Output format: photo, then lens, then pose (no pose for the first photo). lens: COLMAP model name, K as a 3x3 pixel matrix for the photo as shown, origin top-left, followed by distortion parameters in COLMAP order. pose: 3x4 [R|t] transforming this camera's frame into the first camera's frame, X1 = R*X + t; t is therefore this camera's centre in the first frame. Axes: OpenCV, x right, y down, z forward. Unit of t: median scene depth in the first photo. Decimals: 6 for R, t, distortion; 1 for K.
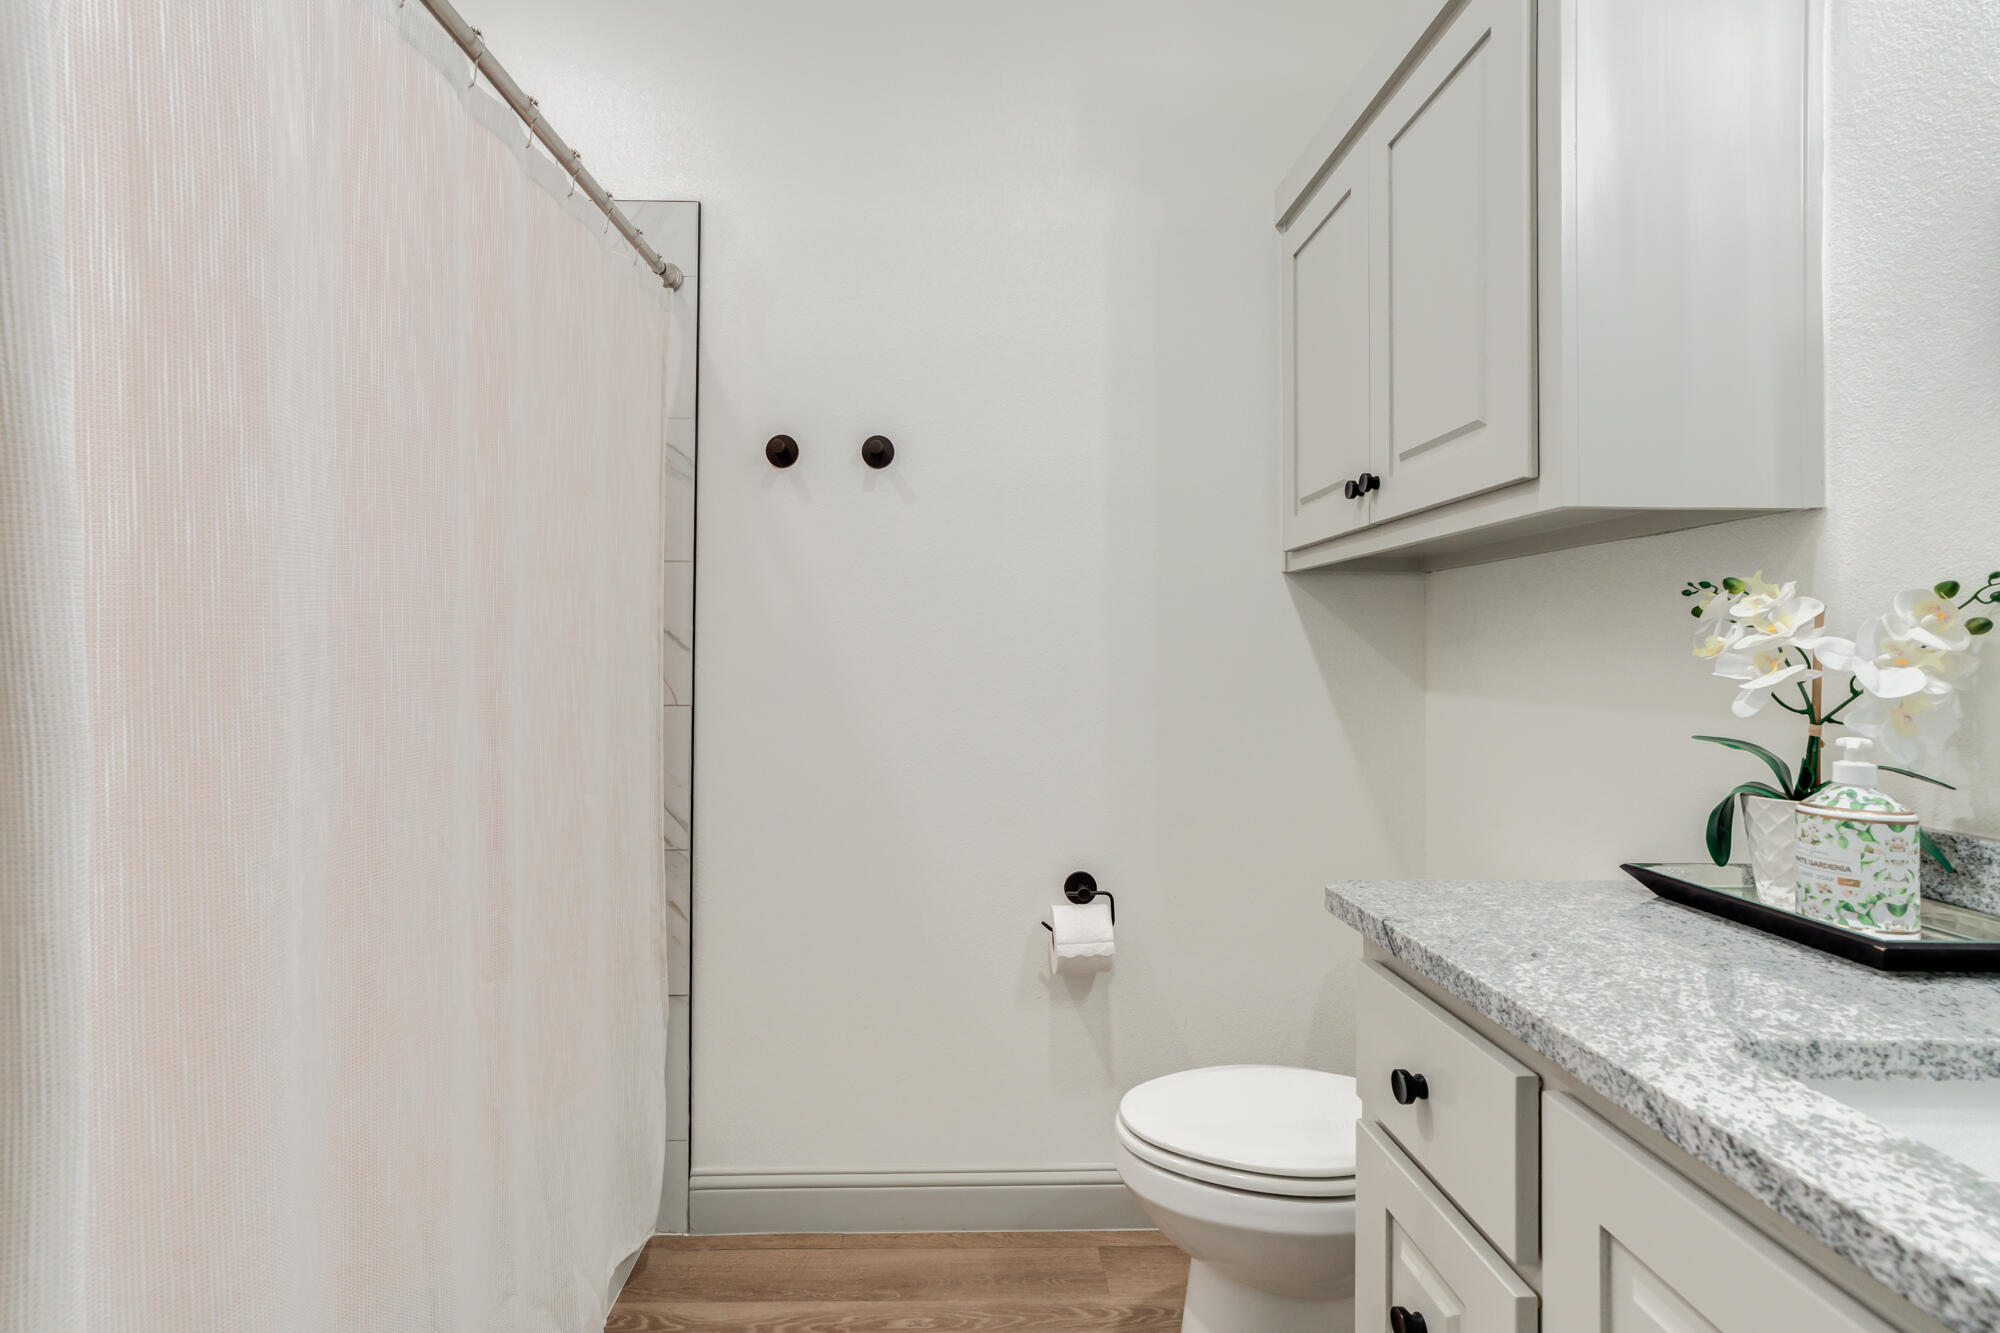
lens RADIAL K [[896.2, 0, 989.6], [0, 896.2, 643.5], [0, 0, 1]] dist [-0.013589, 0.009208]
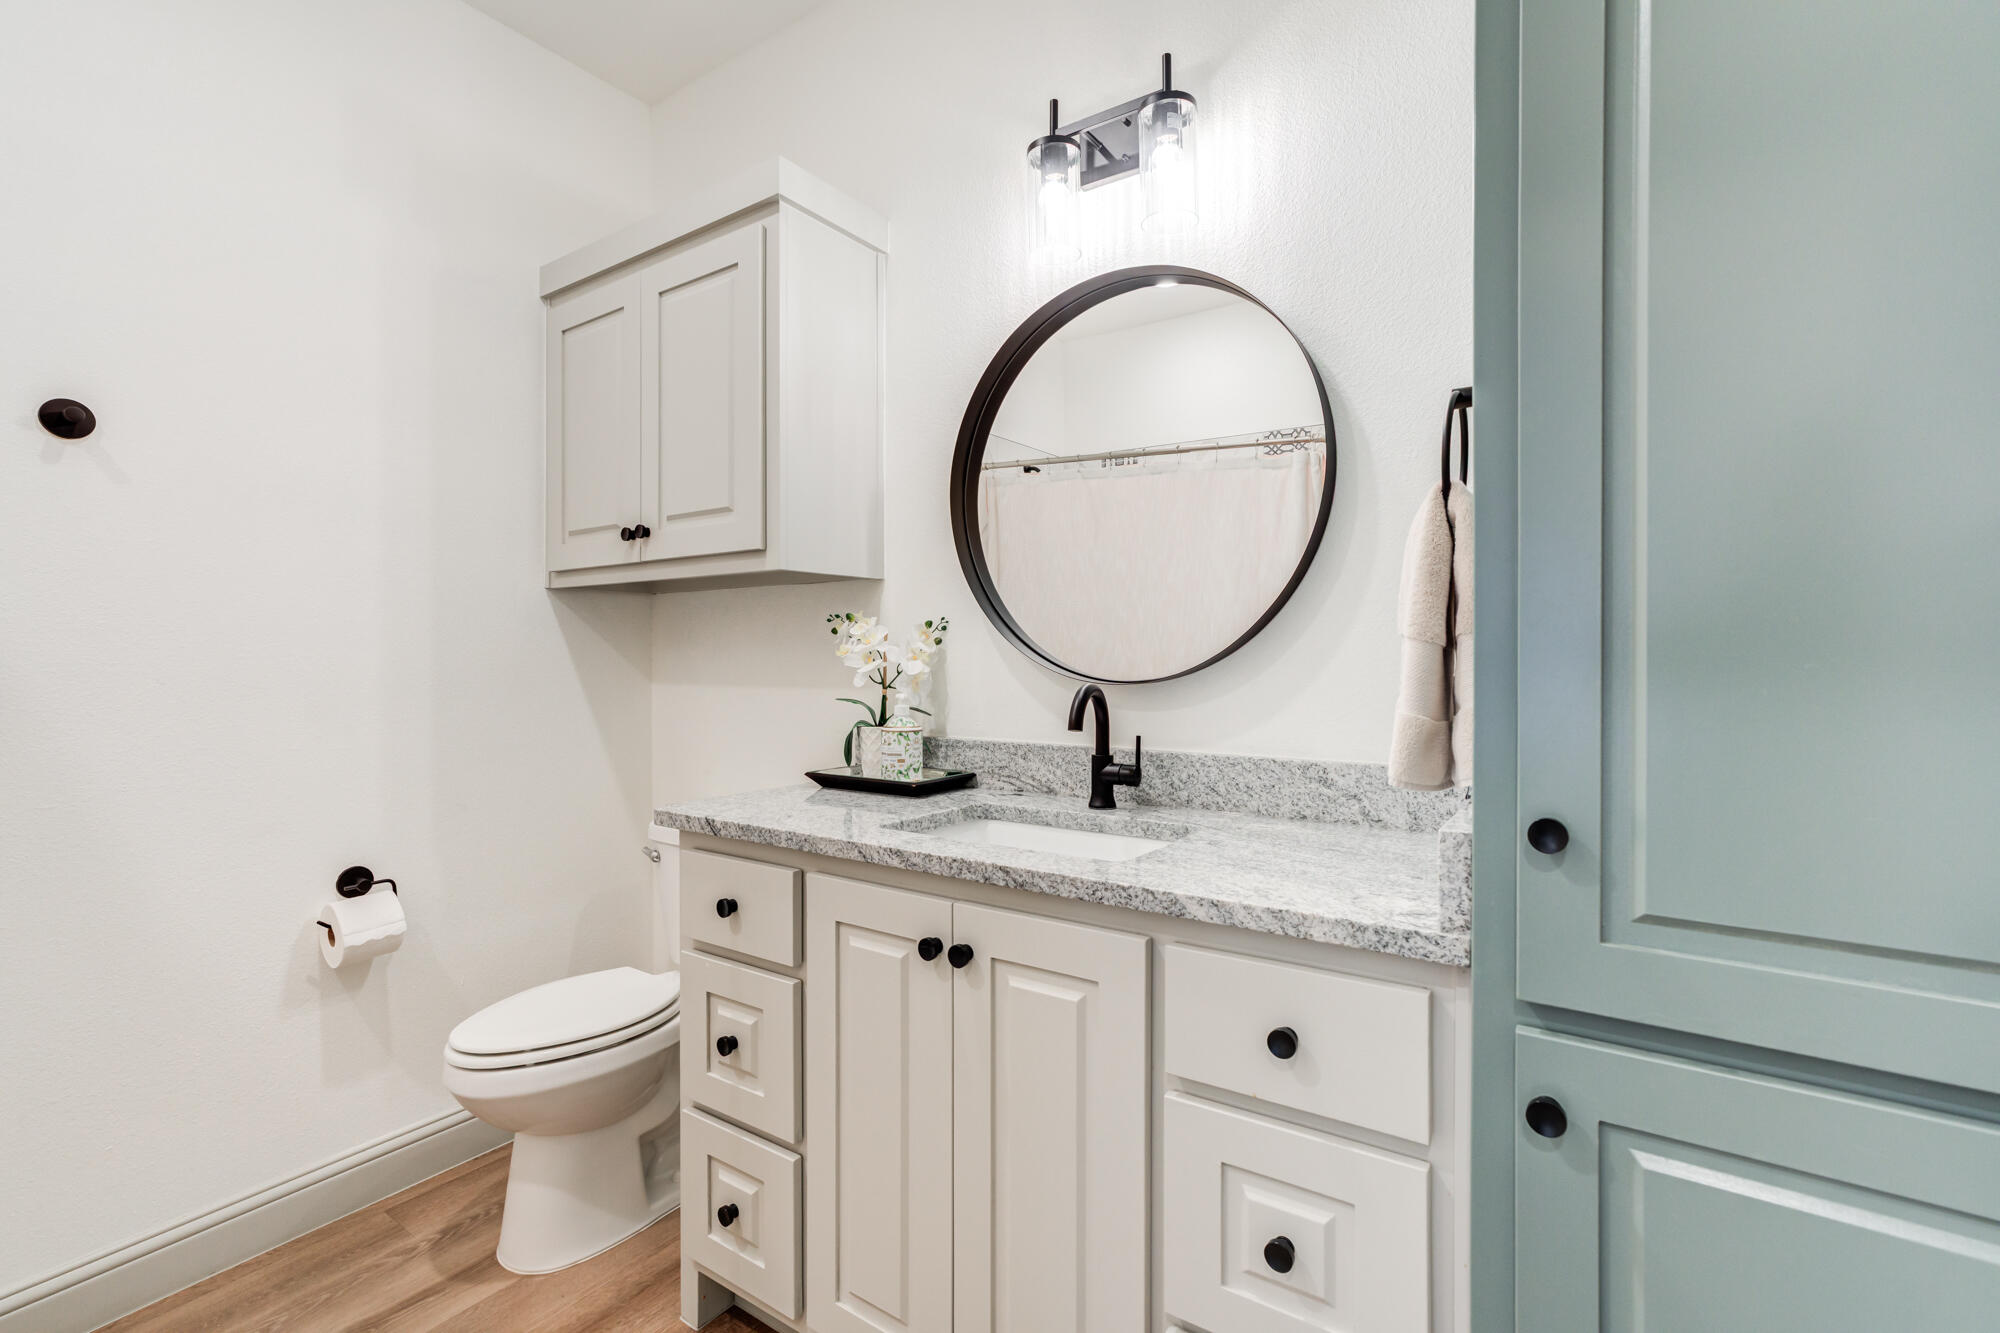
lens RADIAL K [[903.3, 0, 995.1], [0, 903.3, 661.4], [0, 0, 1]] dist [0.000275, 0.000304]
pose [[0.585273, -0.011640, 0.810753, -0.552299], [-0.004387, 0.999837, 0.017522, -0.008216], [-0.810825, -0.013812, 0.585126, -0.375193]]
